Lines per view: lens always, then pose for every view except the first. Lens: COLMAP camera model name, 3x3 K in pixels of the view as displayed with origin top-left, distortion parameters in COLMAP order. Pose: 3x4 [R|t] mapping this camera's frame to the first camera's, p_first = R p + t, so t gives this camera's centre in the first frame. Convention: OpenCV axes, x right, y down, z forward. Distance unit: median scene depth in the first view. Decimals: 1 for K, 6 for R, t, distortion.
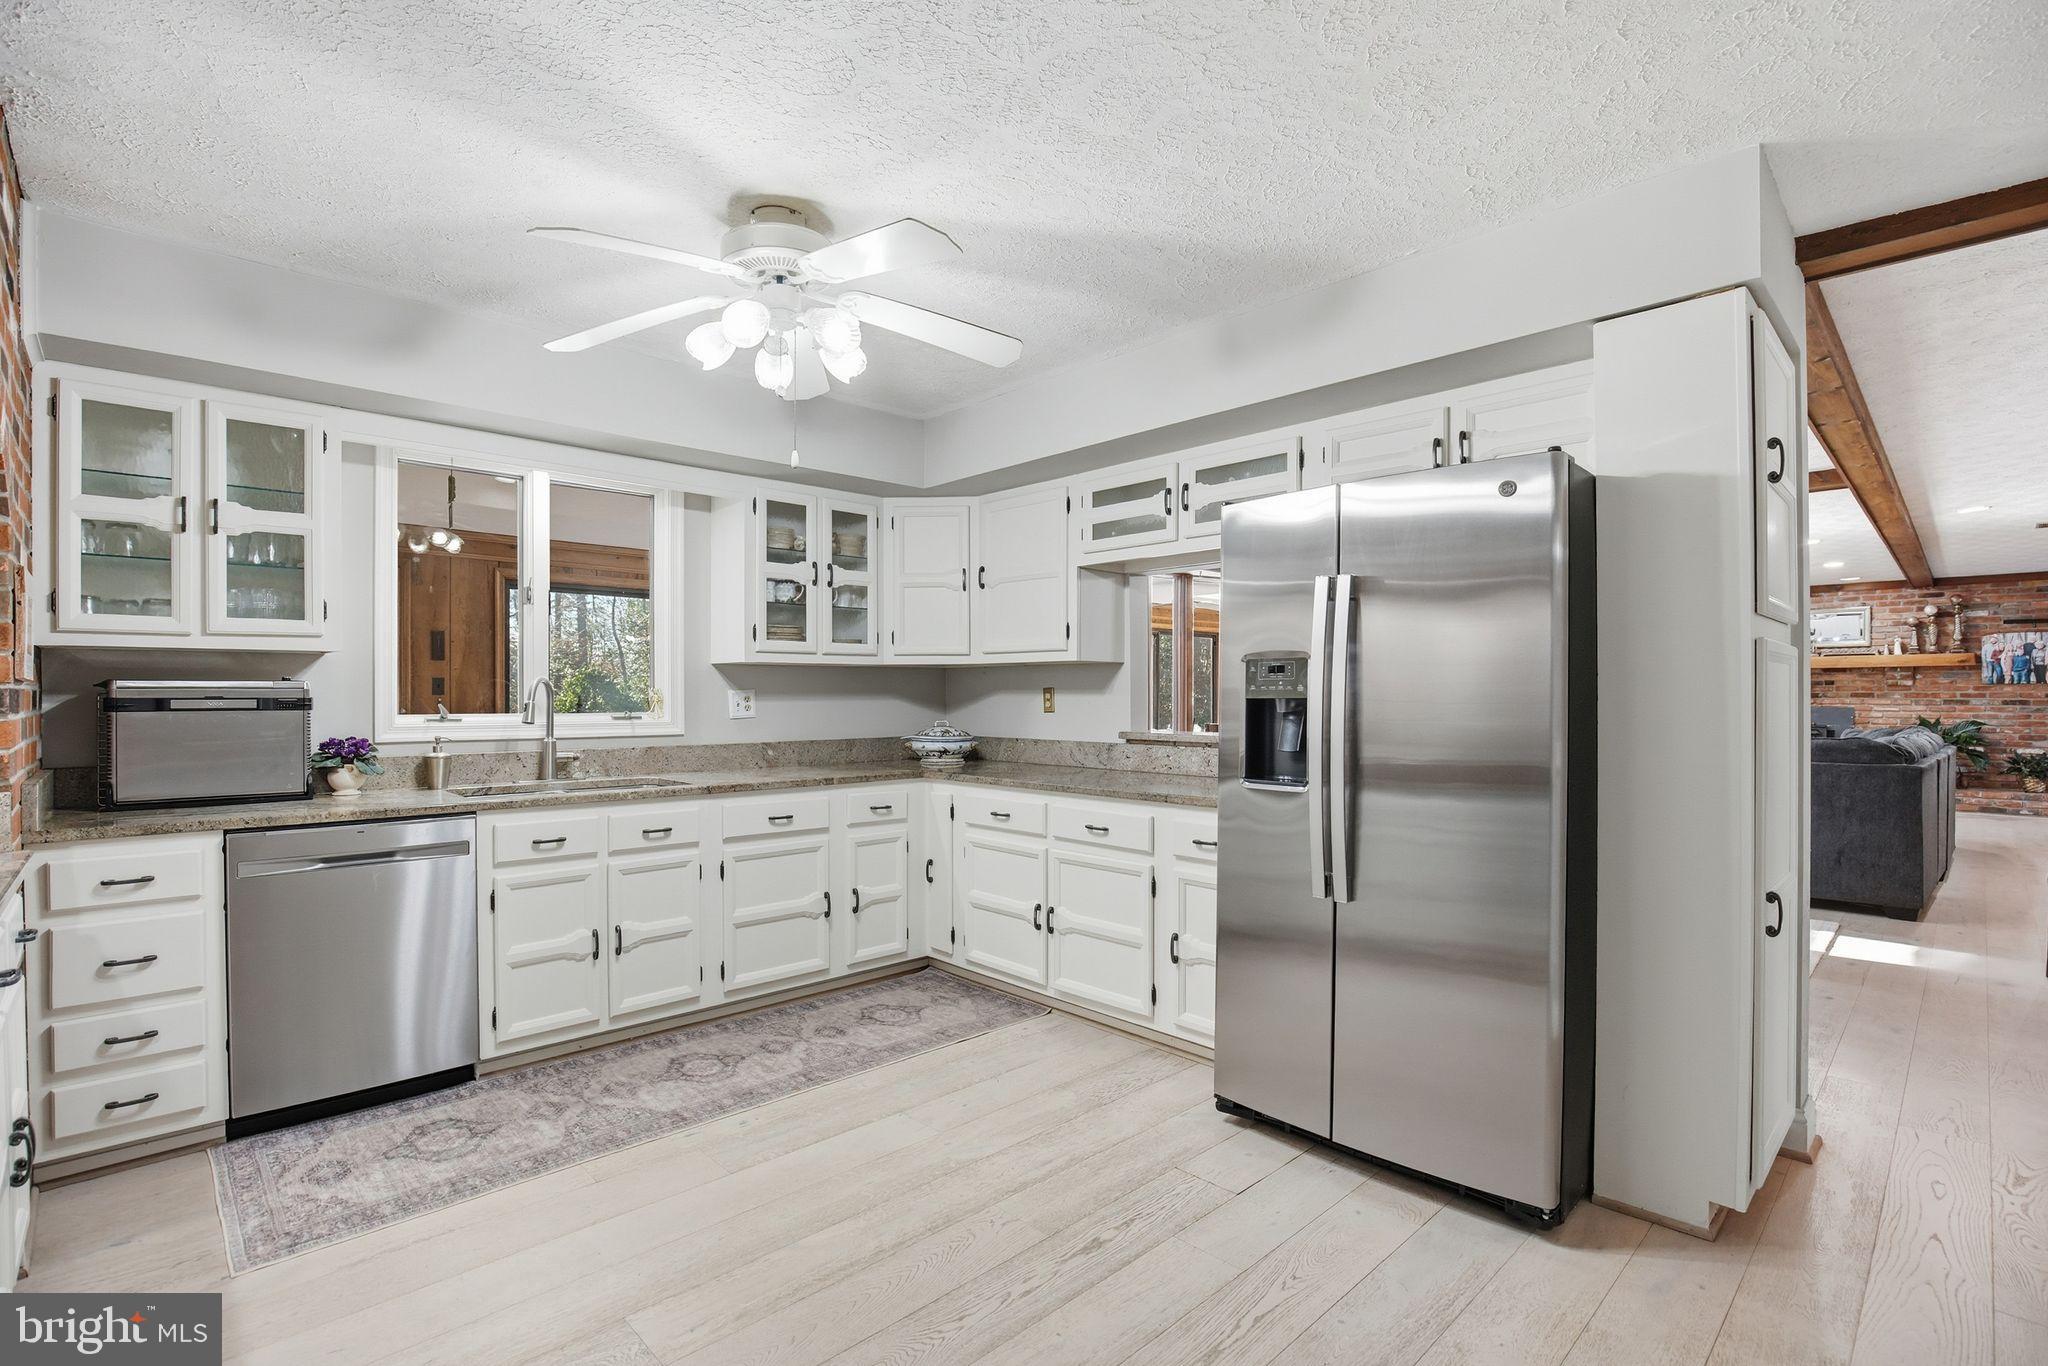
lens RADIAL K [[953.0, 0, 1013.6], [0, 953.0, 693.8], [0, 0, 1]] dist [-0.033397, 0.004075]
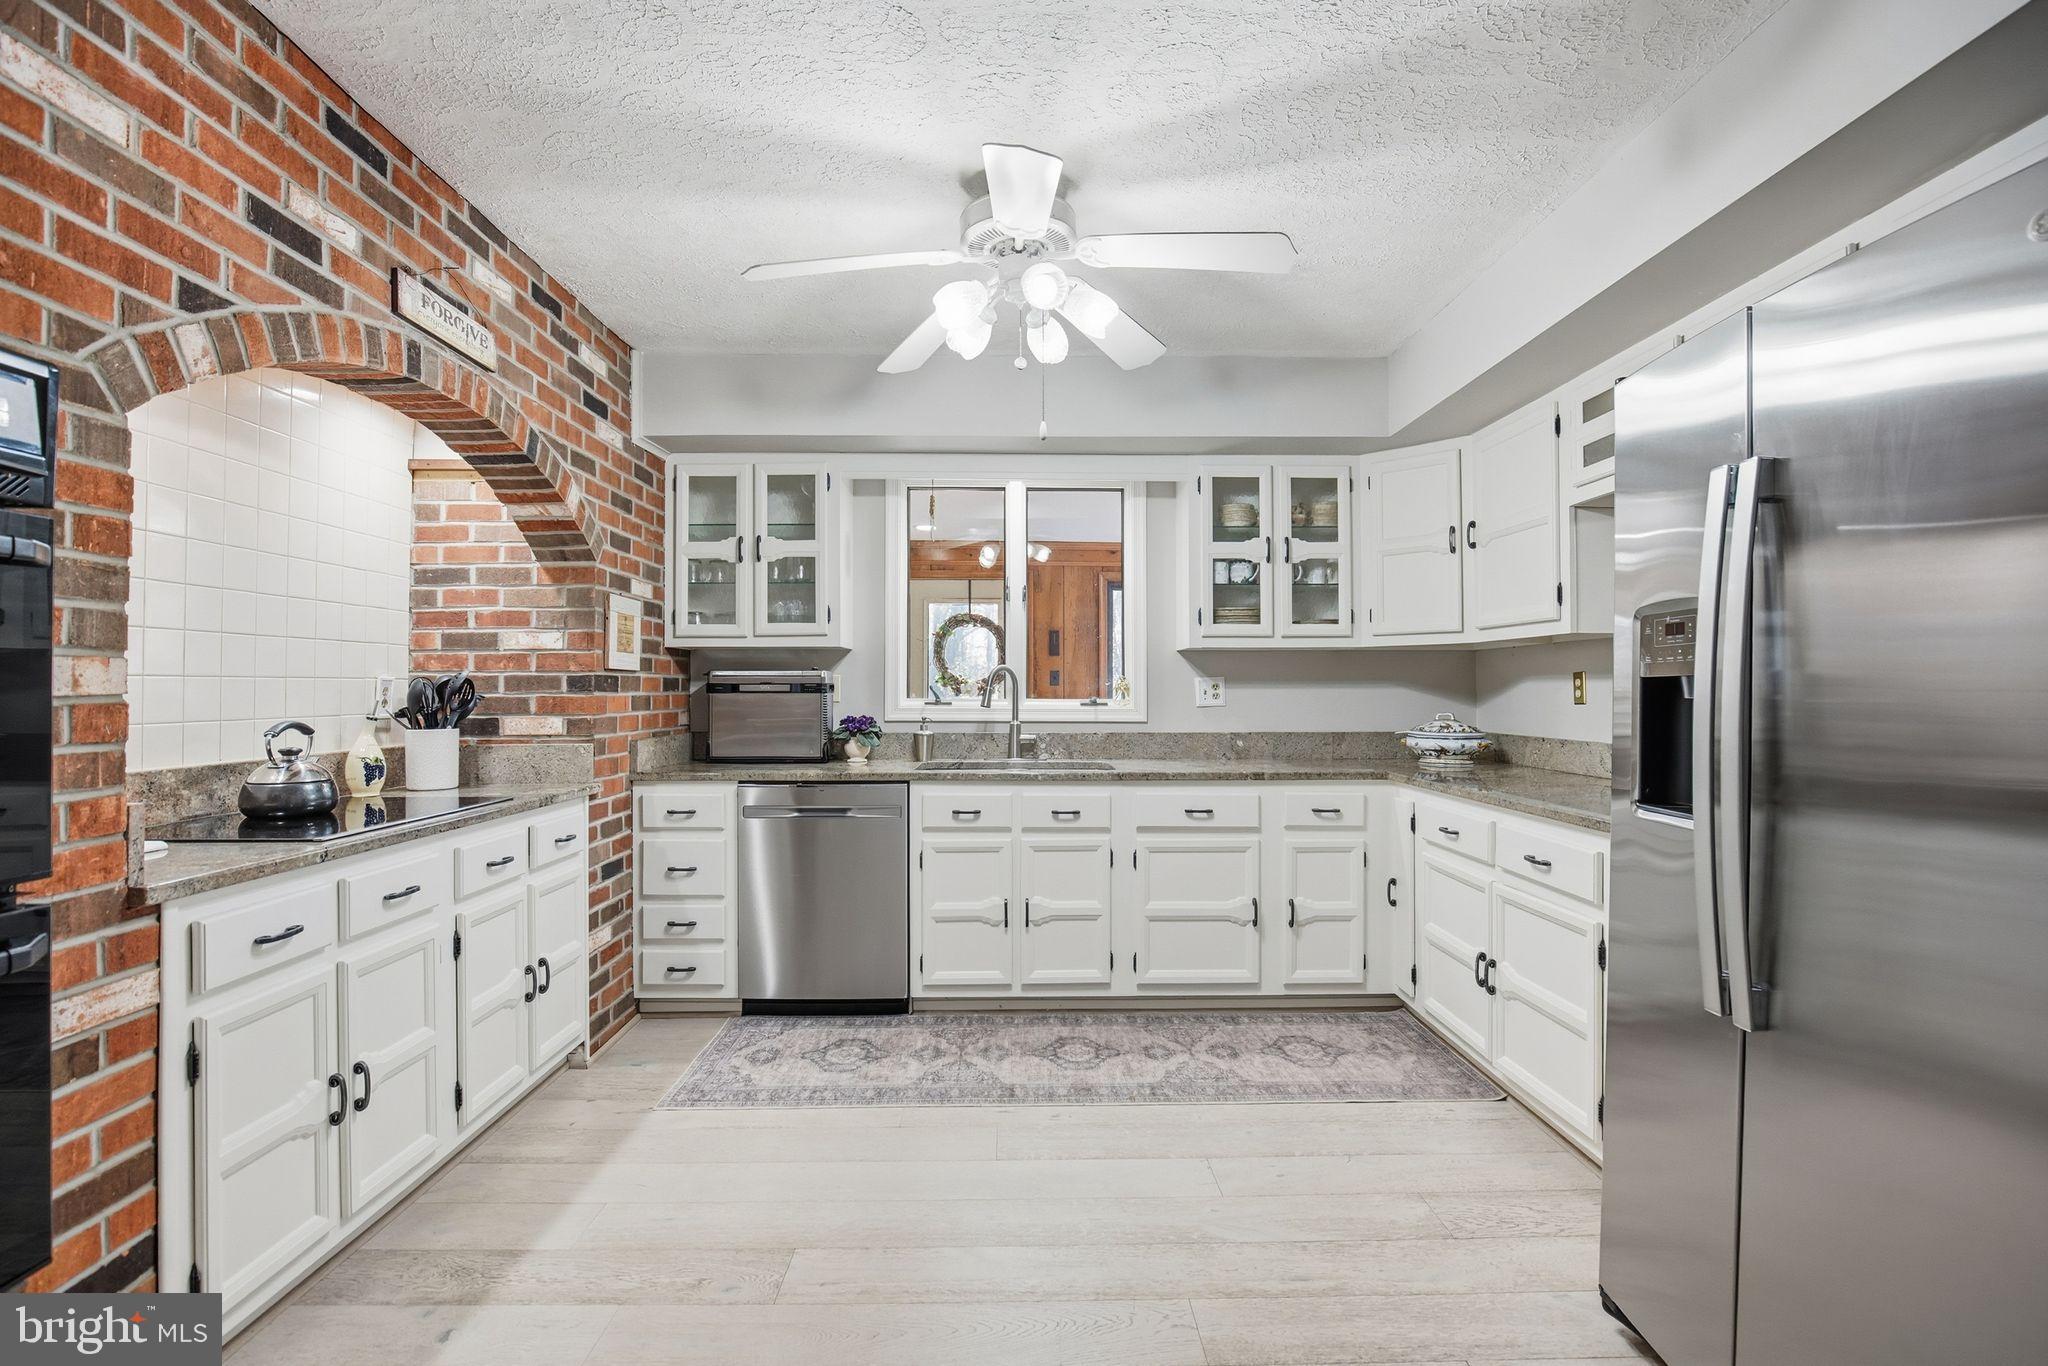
lens RADIAL K [[953.0, 0, 1031.9], [0, 953.0, 670.9], [0, 0, 1]] dist [-0.033397, 0.004075]
pose [[0.737222, -0.012652, -0.675532, 0.325571], [-0.001013, 0.999803, -0.019831, 0.012213], [0.675650, 0.015304, 0.737064, 0.229879]]
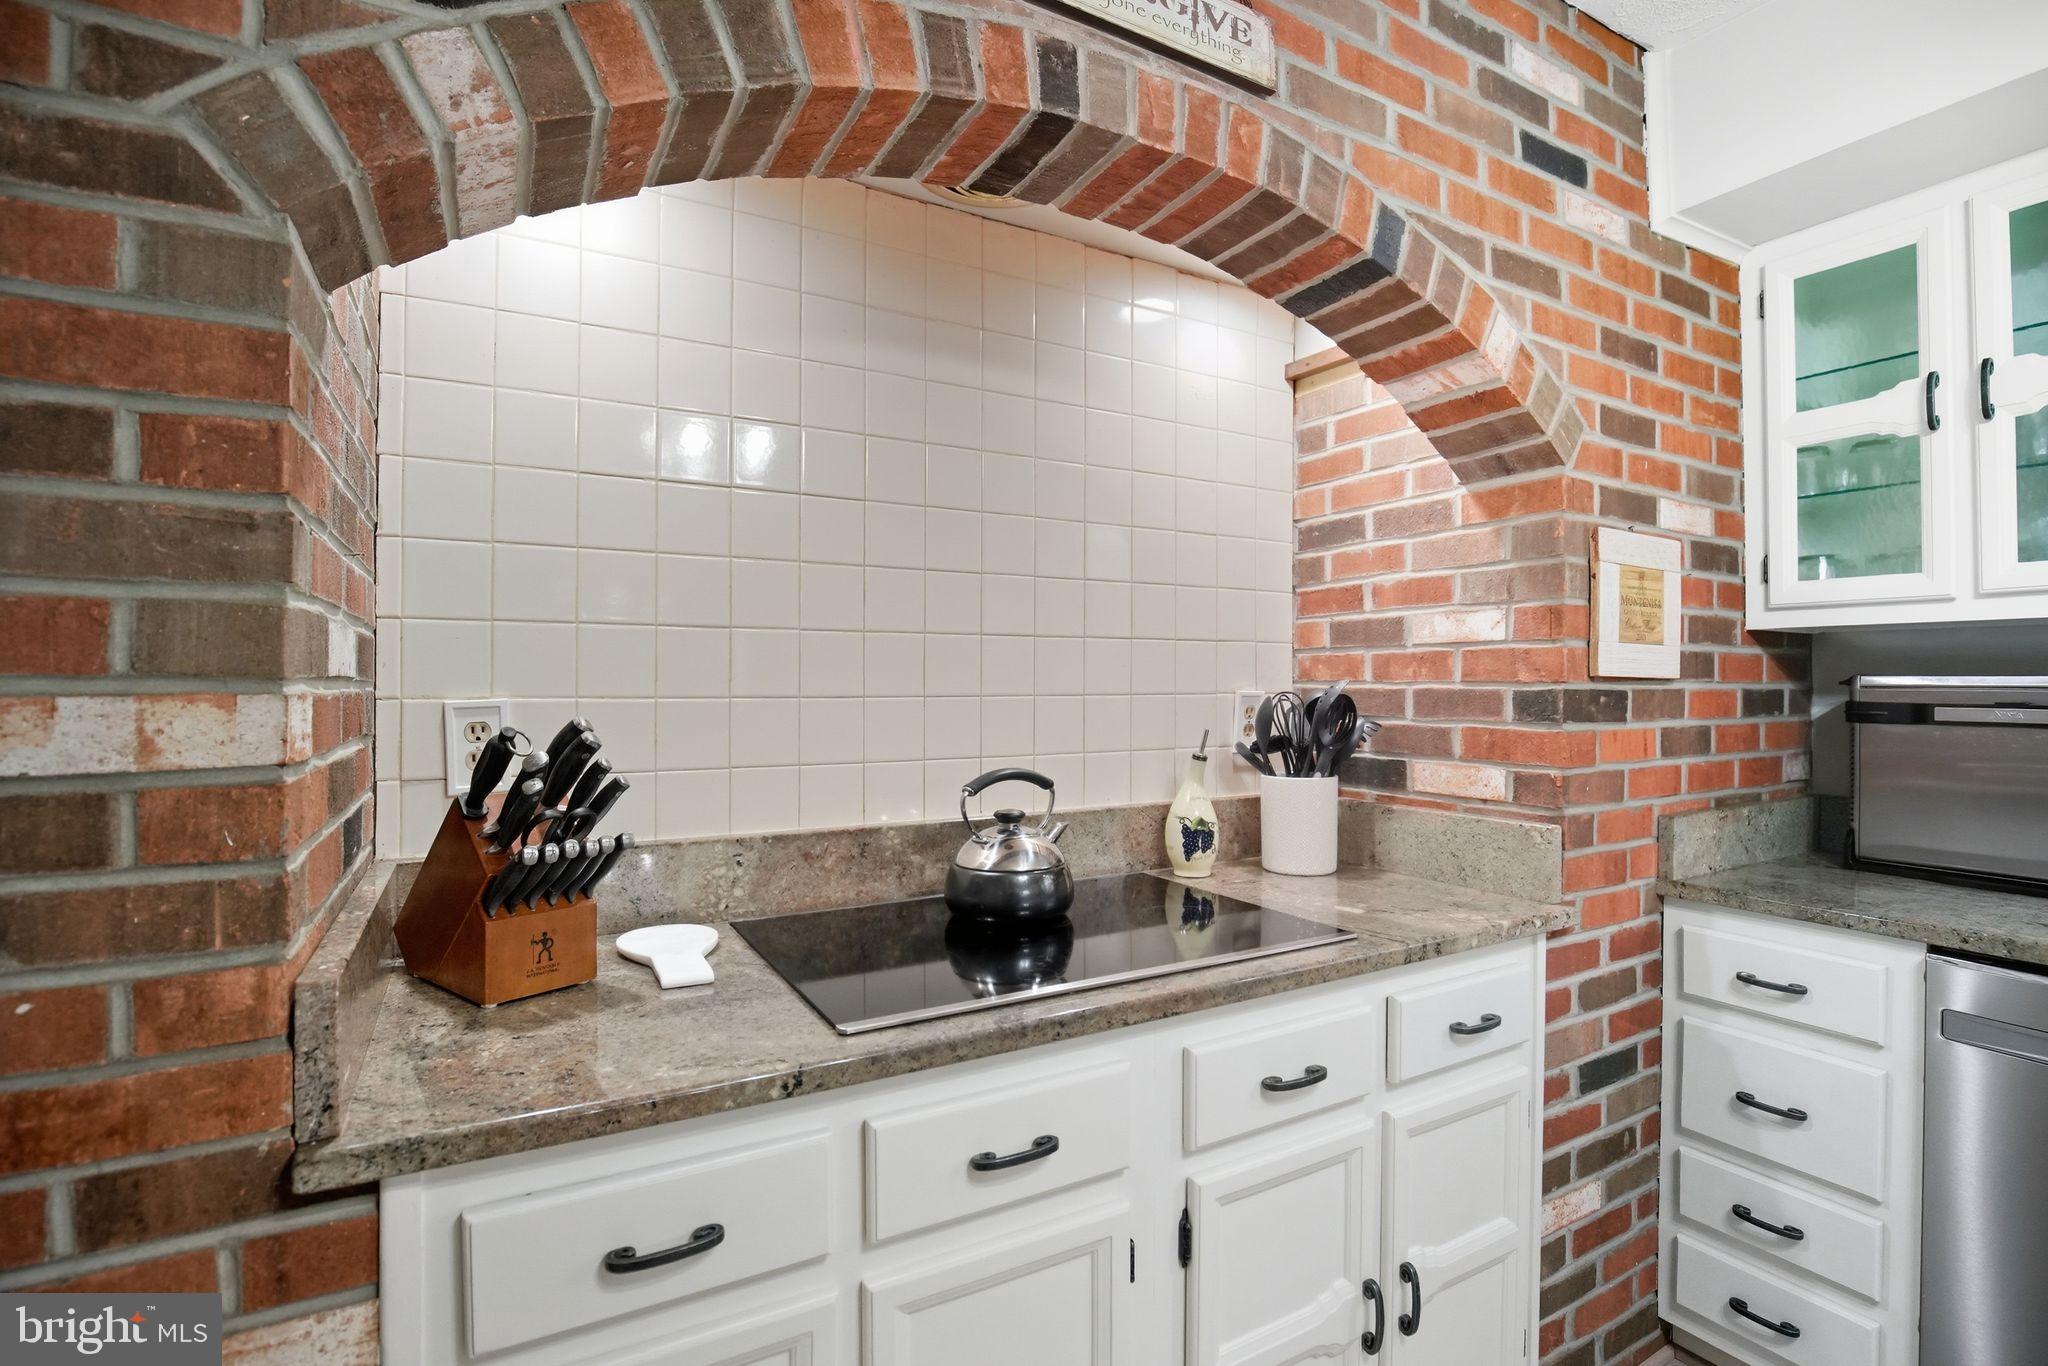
lens RADIAL K [[953.0, 0, 1036.7], [0, 953.0, 676.1], [0, 0, 1]] dist [-0.033397, 0.004075]
pose [[-0.242908, -0.003589, -0.970043, -0.150066], [-0.005286, 0.999983, -0.002376, -0.008329], [0.970035, 0.004551, -0.242923, 0.514424]]
